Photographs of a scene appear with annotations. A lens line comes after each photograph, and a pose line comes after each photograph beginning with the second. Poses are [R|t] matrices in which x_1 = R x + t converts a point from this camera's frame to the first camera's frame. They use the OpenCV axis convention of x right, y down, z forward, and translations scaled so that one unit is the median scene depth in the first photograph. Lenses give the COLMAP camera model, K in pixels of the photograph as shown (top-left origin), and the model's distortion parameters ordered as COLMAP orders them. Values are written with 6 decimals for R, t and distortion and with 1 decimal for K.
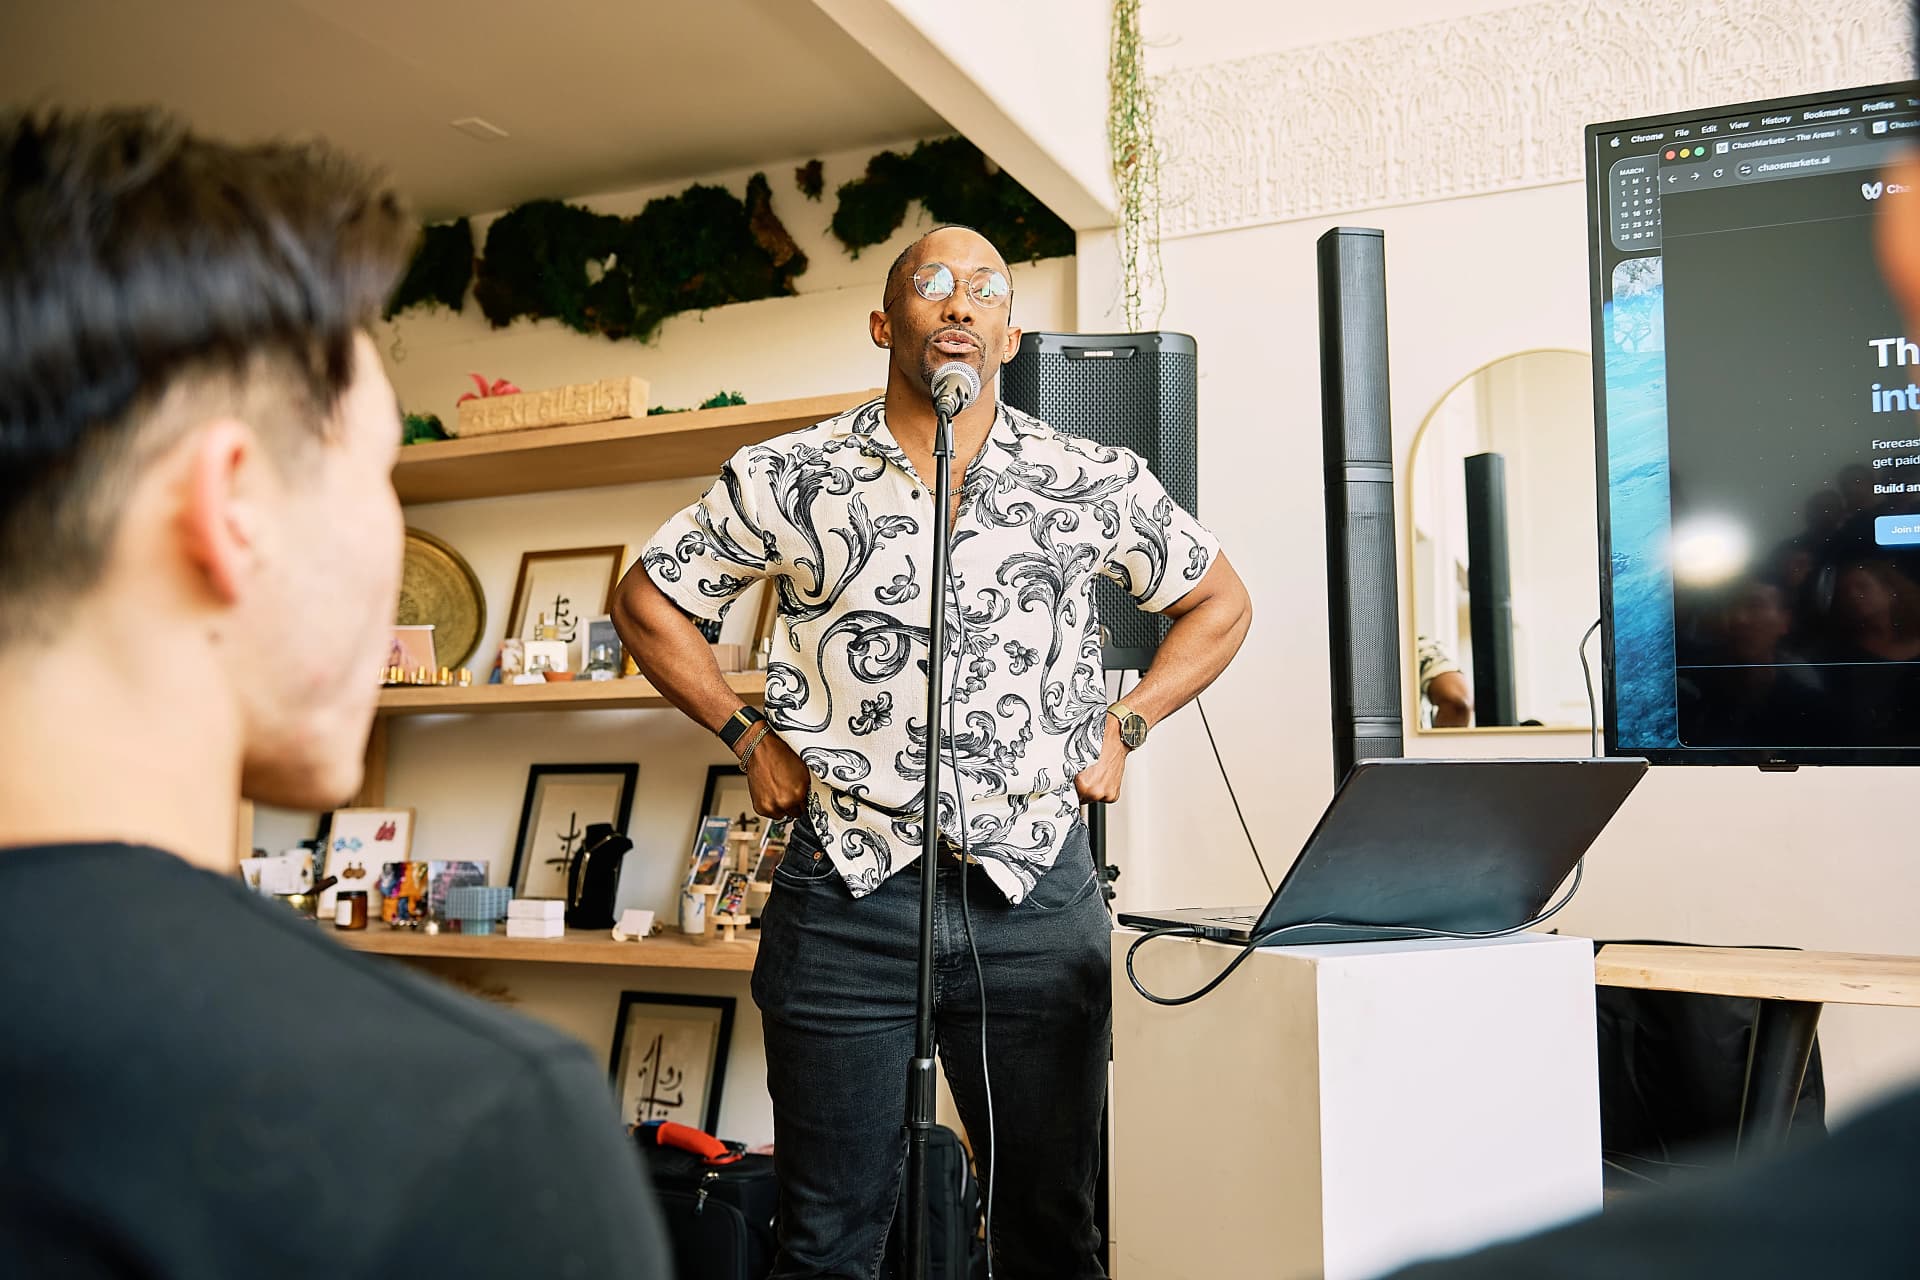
lens RADIAL K [[2042.7, 0, 964.2], [0, 2042.7, 574.6], [0, 0, 1]] dist [0.001404, -0.033481]
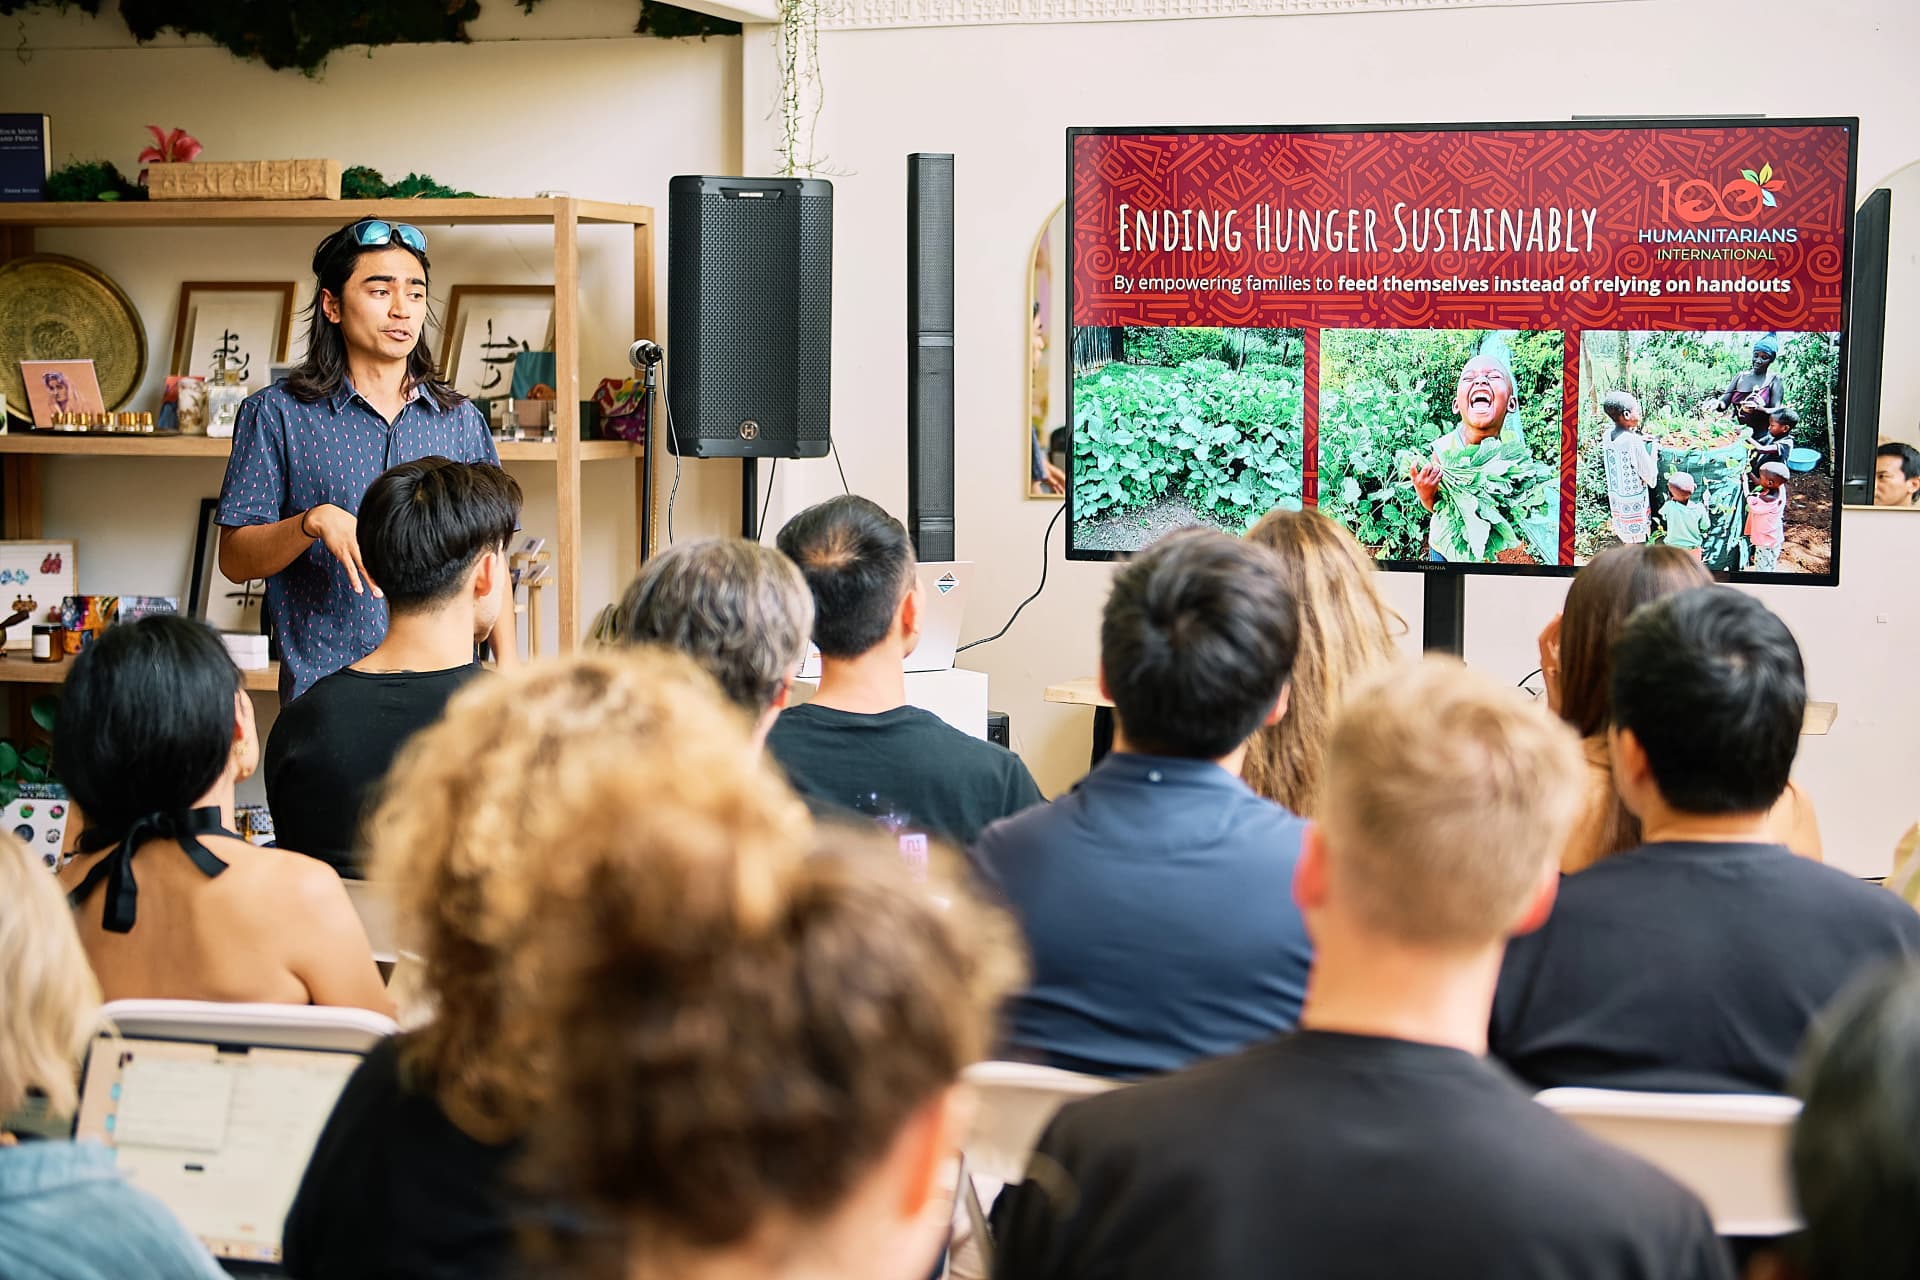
lens RADIAL K [[2170.2, 0, 963.1], [0, 2170.2, 641.9], [0, 0, 1]] dist [0.004087, 0.027424]
pose [[0.988809, -0.001437, 0.149177, -0.000961], [-0.023268, 0.986231, 0.163729, -0.026109], [-0.147358, -0.165368, 0.975161, -0.136979]]
